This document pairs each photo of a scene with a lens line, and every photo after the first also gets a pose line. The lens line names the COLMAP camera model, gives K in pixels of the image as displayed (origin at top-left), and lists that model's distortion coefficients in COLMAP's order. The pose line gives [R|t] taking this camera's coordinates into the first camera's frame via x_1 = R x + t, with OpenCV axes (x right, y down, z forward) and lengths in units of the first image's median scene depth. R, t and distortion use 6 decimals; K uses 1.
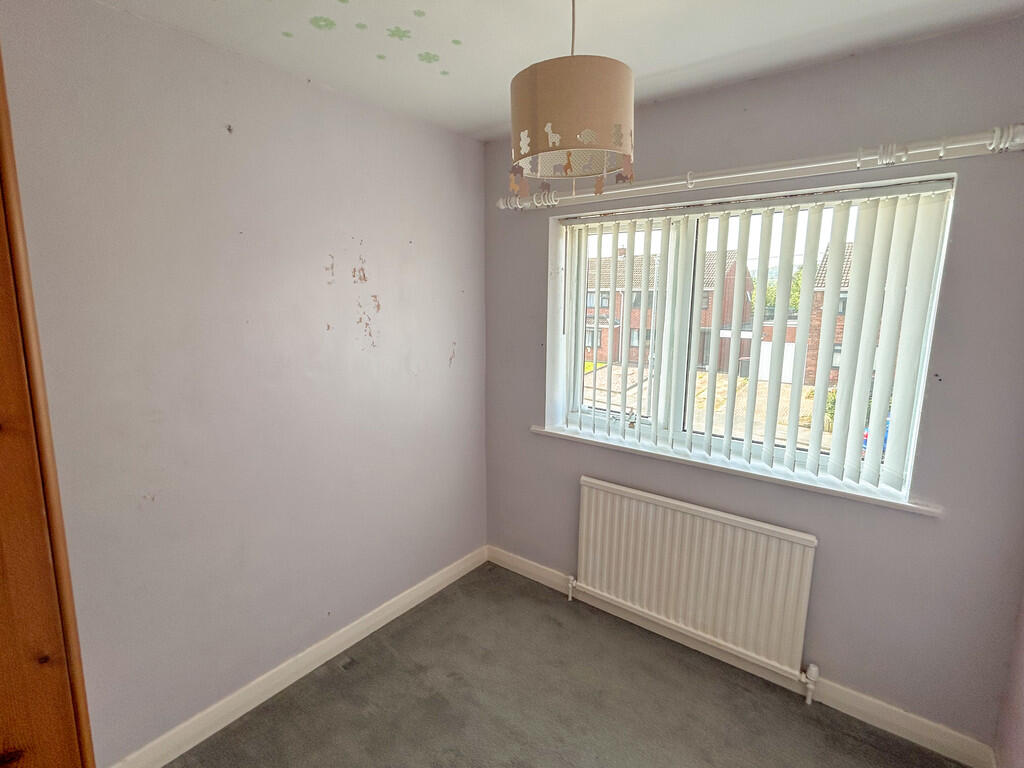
lens RADIAL K [[490.0, 0, 507.1], [0, 490.0, 379.9], [0, 0, 1]] dist [-0.001964, -0.000250]
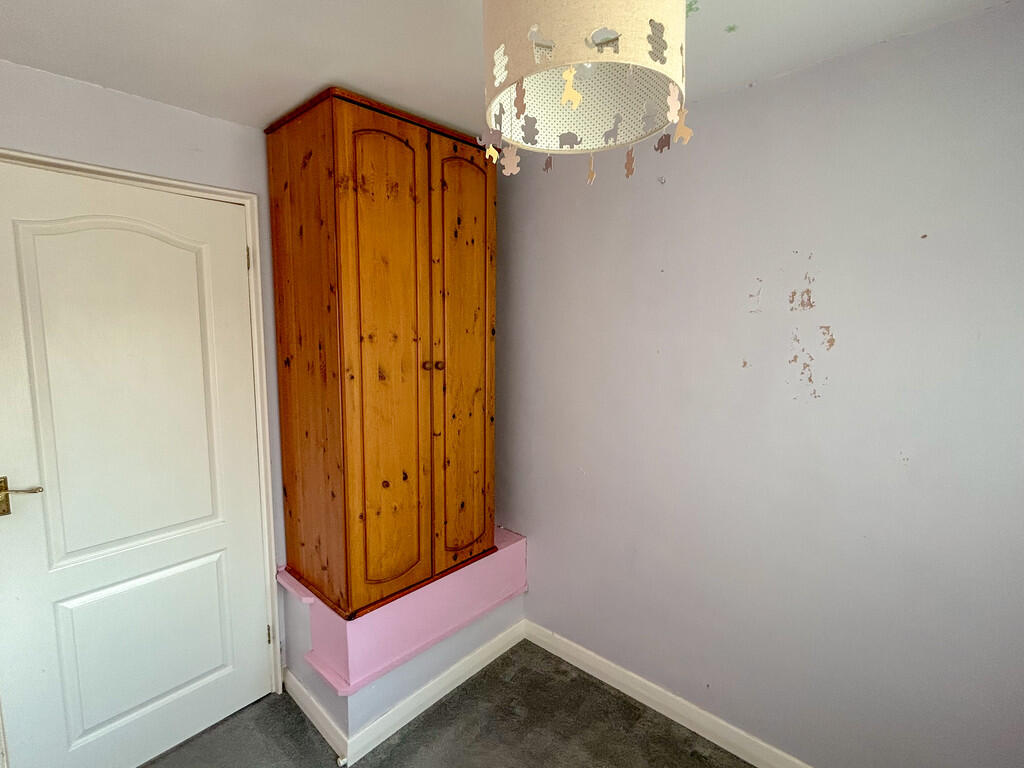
lens RADIAL K [[490.0, 0, 507.1], [0, 490.0, 379.9], [0, 0, 1]] dist [-0.001964, -0.000250]
pose [[-0.075172, 0.103745, -0.991759, 0.493321], [-0.161778, 0.980128, 0.114791, -0.106767], [0.983960, 0.169073, -0.056894, 0.621803]]
